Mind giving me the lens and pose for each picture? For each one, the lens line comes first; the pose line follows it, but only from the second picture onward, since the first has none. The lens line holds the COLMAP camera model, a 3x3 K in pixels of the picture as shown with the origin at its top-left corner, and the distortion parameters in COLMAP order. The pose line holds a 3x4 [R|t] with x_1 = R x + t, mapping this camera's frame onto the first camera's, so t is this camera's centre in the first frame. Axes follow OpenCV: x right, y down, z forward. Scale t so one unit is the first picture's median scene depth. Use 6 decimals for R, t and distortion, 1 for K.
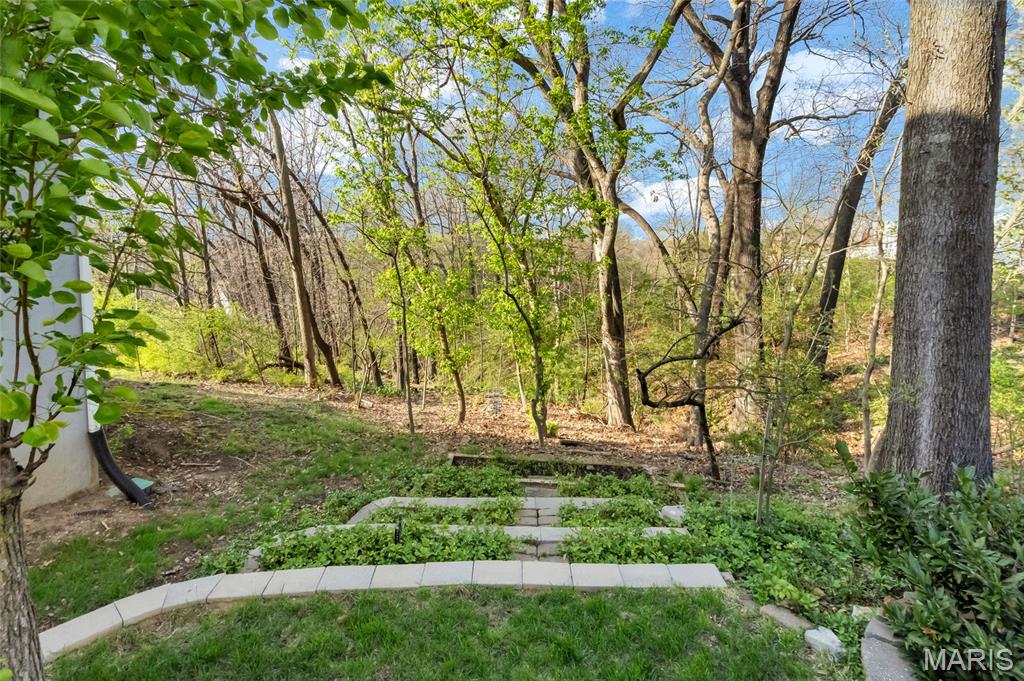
lens RADIAL K [[470.0, 0, 512.9], [0, 470.0, 347.6], [0, 0, 1]] dist [-0.001260, -0.000279]
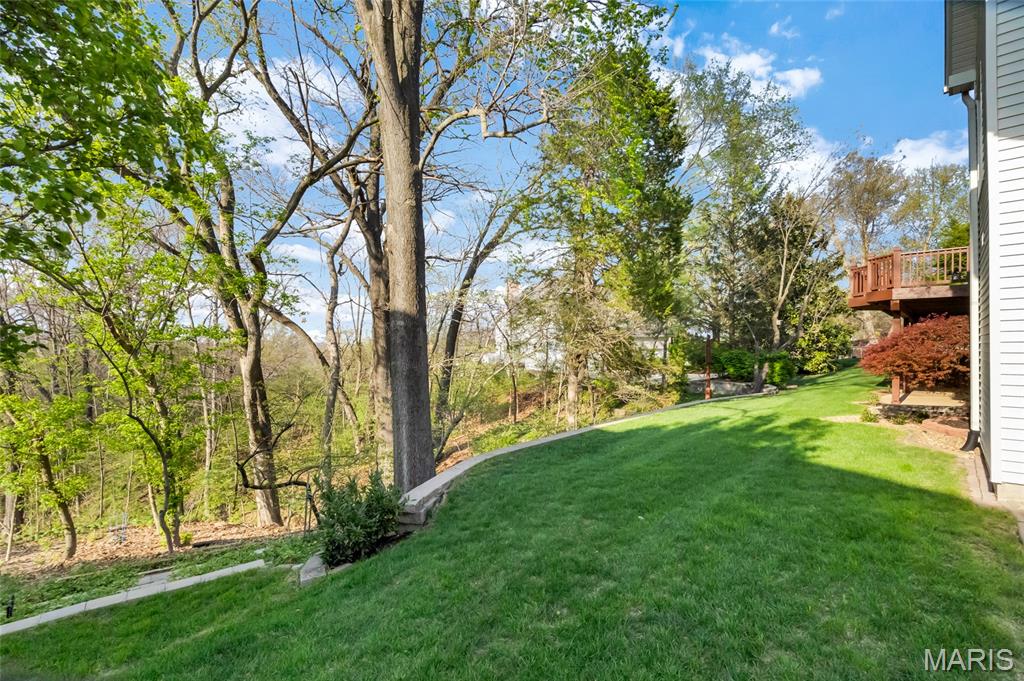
lens RADIAL K [[470.0, 0, 512.9], [0, 470.0, 347.6], [0, 0, 1]] dist [-0.001260, -0.000279]
pose [[0.797246, -0.001528, 0.603653, 0.026917], [0.131503, 0.976420, -0.171205, 0.024786], [-0.589157, 0.215875, 0.778647, -0.309844]]
